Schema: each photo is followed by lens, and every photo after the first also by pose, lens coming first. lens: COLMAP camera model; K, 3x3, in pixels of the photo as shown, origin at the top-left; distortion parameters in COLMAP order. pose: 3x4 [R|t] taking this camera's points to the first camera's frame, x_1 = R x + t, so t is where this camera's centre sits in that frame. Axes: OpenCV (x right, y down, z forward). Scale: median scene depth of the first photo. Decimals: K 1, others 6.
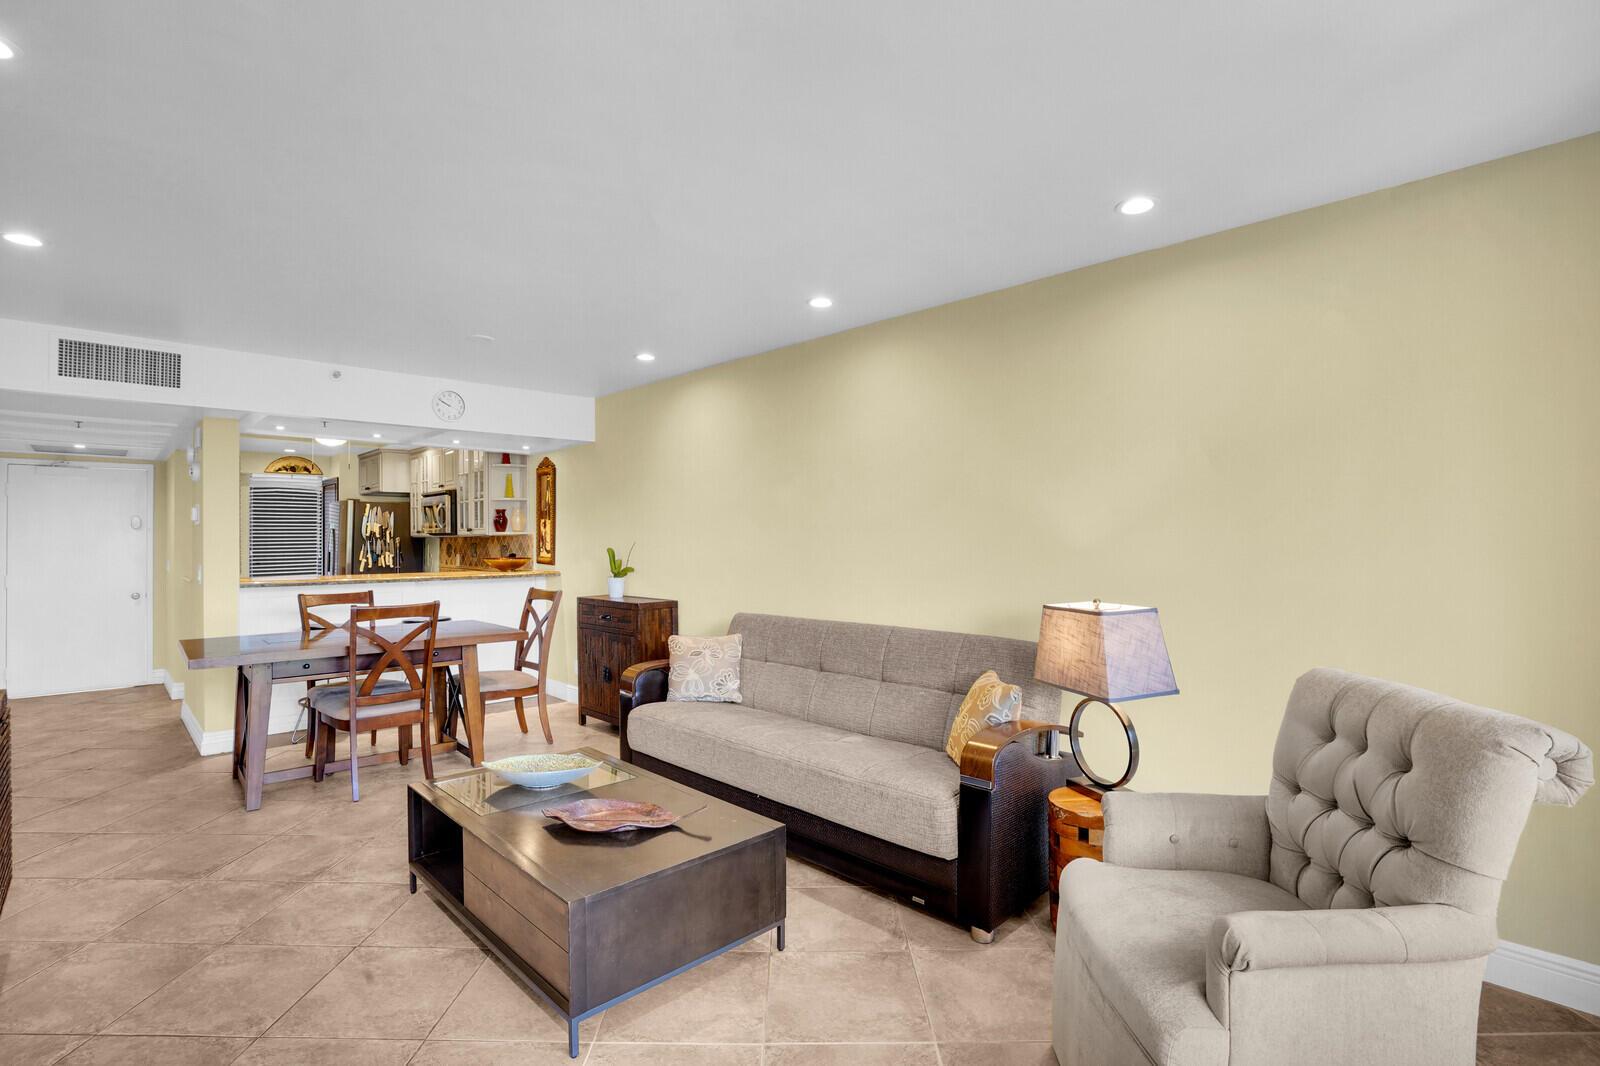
lens RADIAL K [[752.6, 0, 818.3], [0, 752.6, 532.2], [0, 0, 1]] dist [-0.044386, 0.000572]
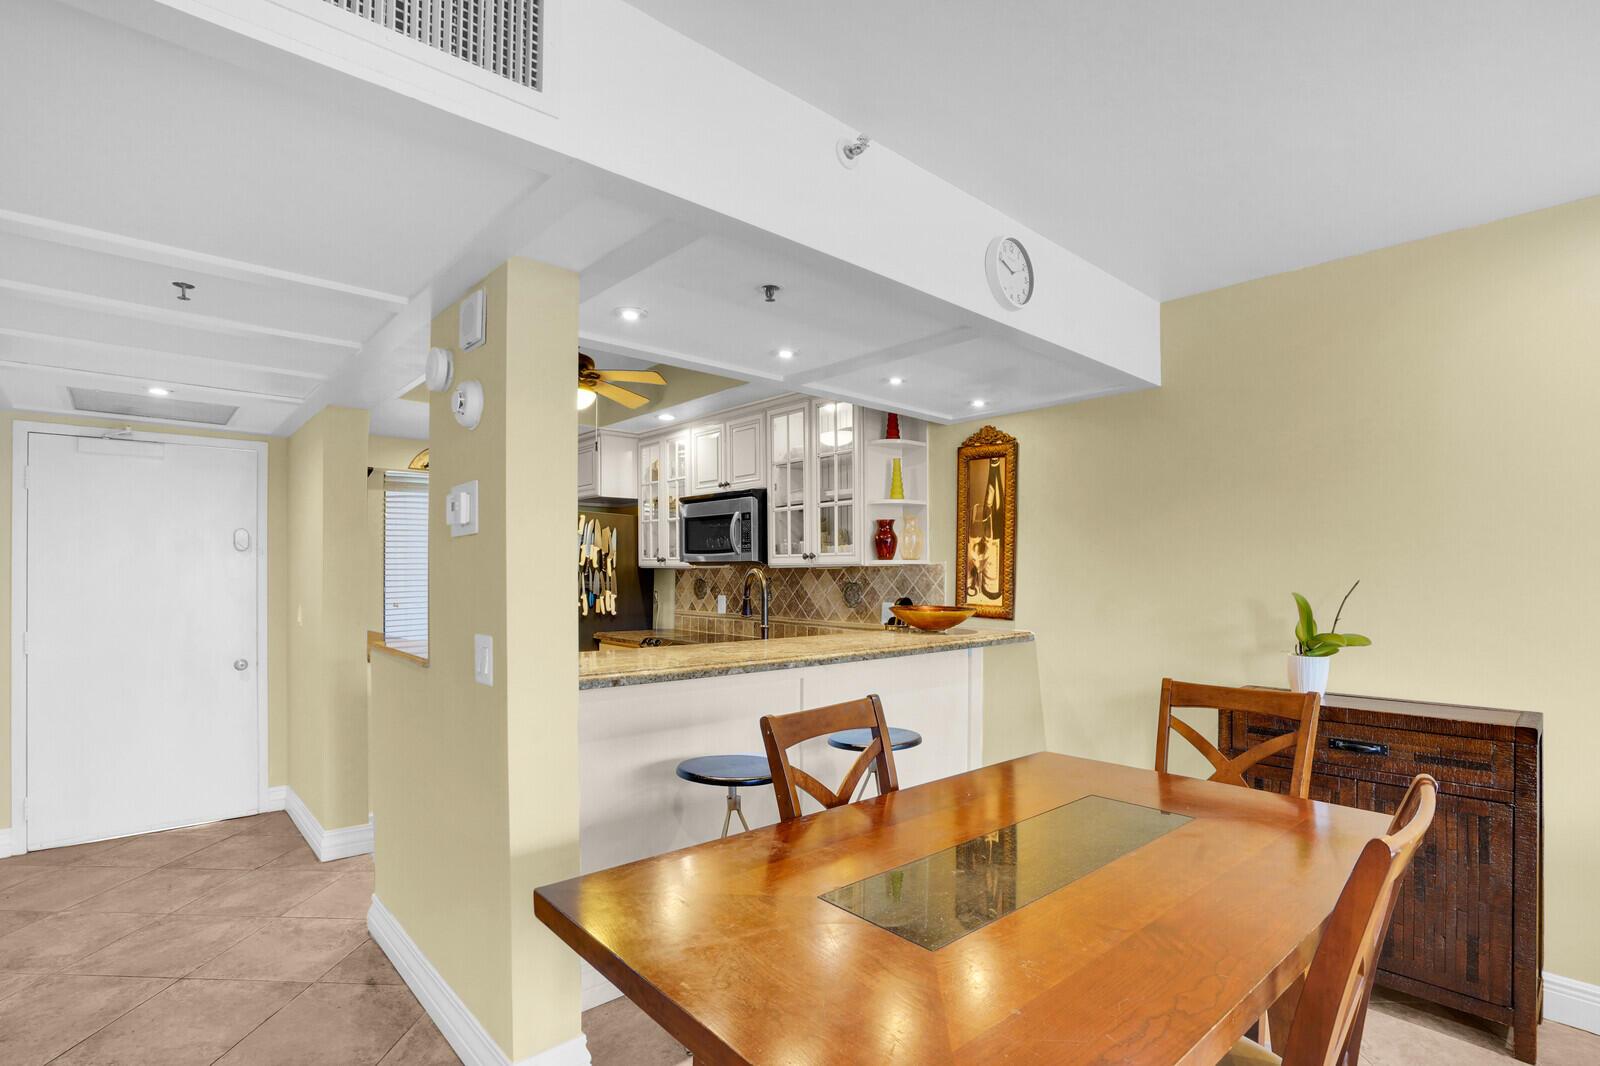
lens RADIAL K [[781.4, 0, 802.2], [0, 781.4, 580.7], [0, 0, 1]] dist [-0.045475, 0.000854]
pose [[0.998768, 0.008646, -0.048858, -0.454825], [-0.007781, 0.999810, 0.017873, 0.005326], [0.049003, -0.017471, 0.998646, 0.401543]]
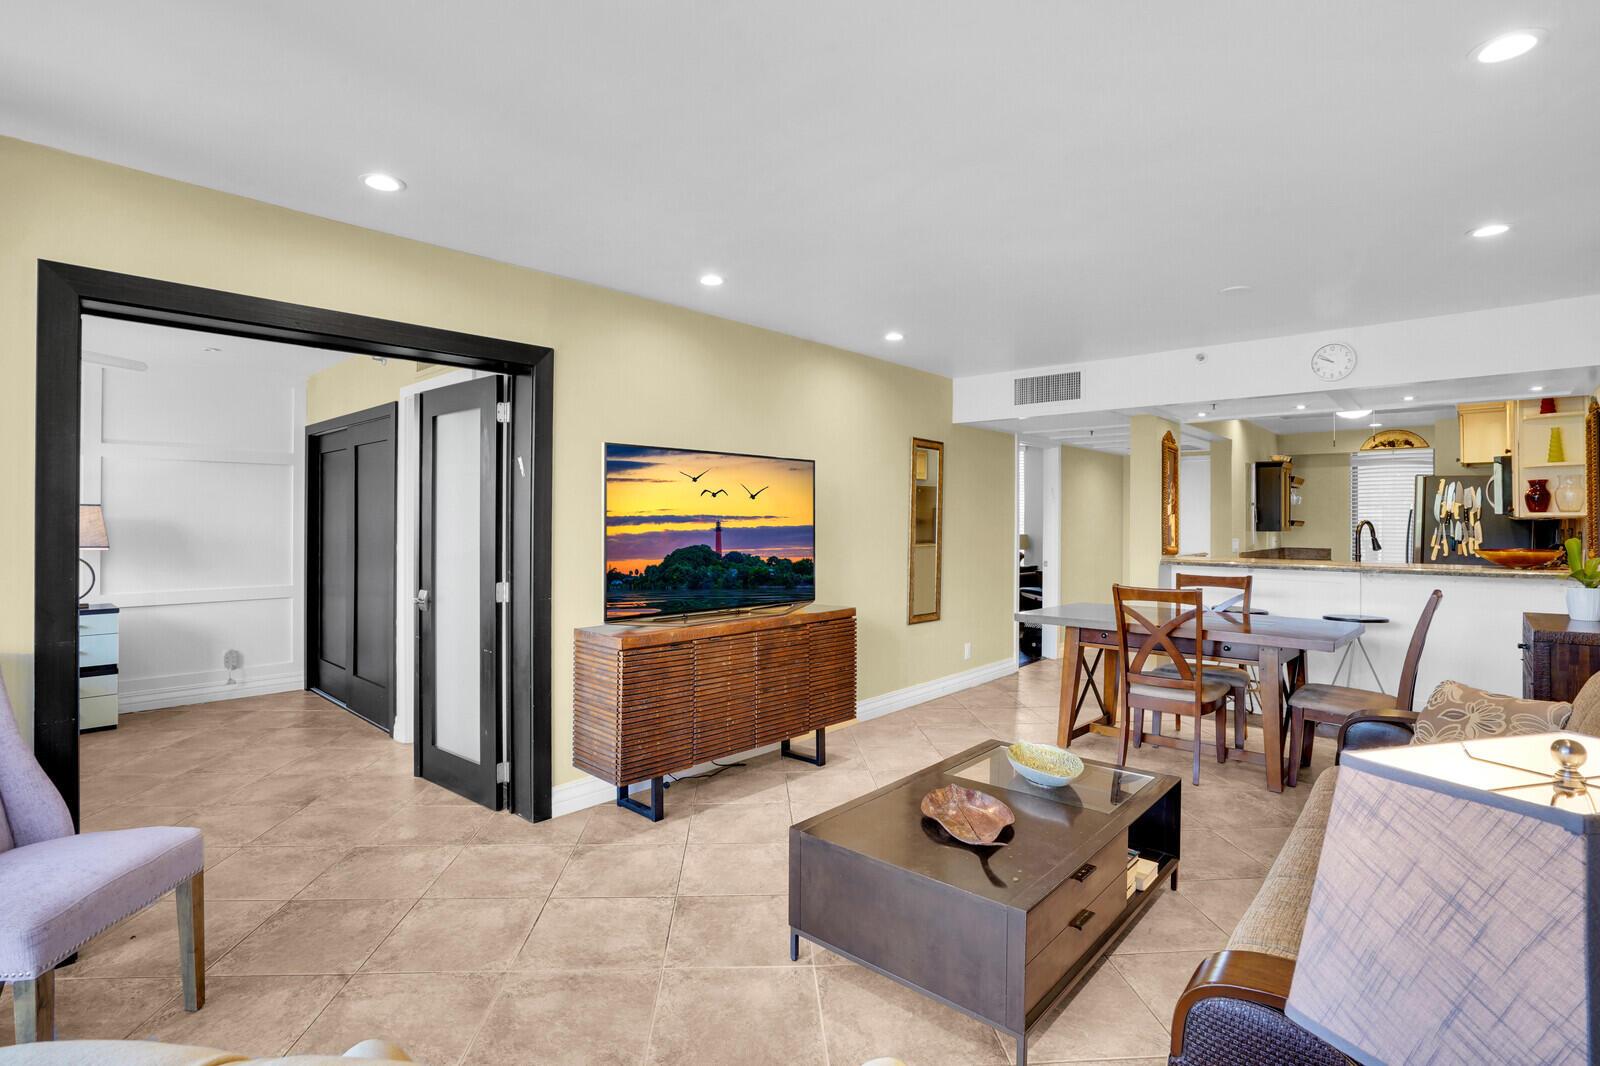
lens RADIAL K [[772.2, 0, 798.0], [0, 772.2, 520.5], [0, 0, 1]] dist [0.000119, 0.000169]
pose [[0.058306, 0.005463, -0.998284, 0.250423], [0.005414, 0.999969, 0.005788, -0.000727], [0.998284, -0.005743, 0.058274, 0.268721]]
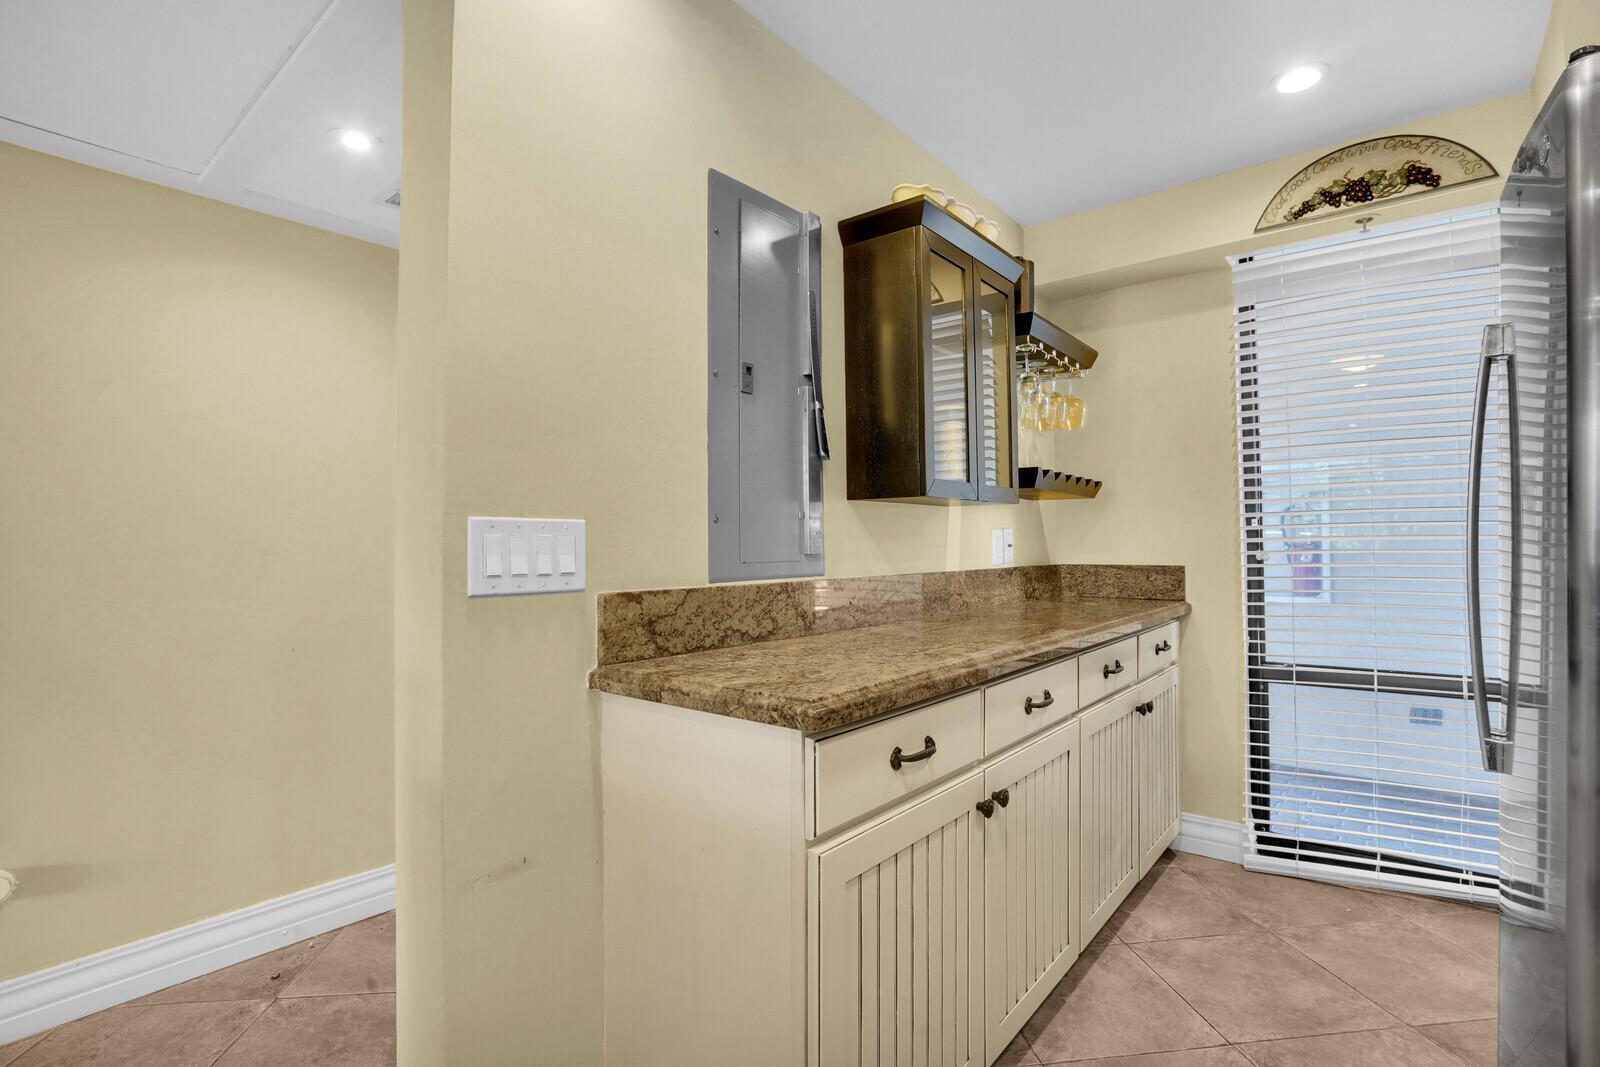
lens RADIAL K [[739.4, 0, 801.4], [0, 739.4, 538.7], [0, 0, 1]] dist [-0.025055, 0.000210]
pose [[0.103428, -0.006483, -0.994616, -0.616640], [0.023862, 0.999707, -0.004035, 0.040623], [0.994351, -0.023317, 0.103553, 0.990424]]
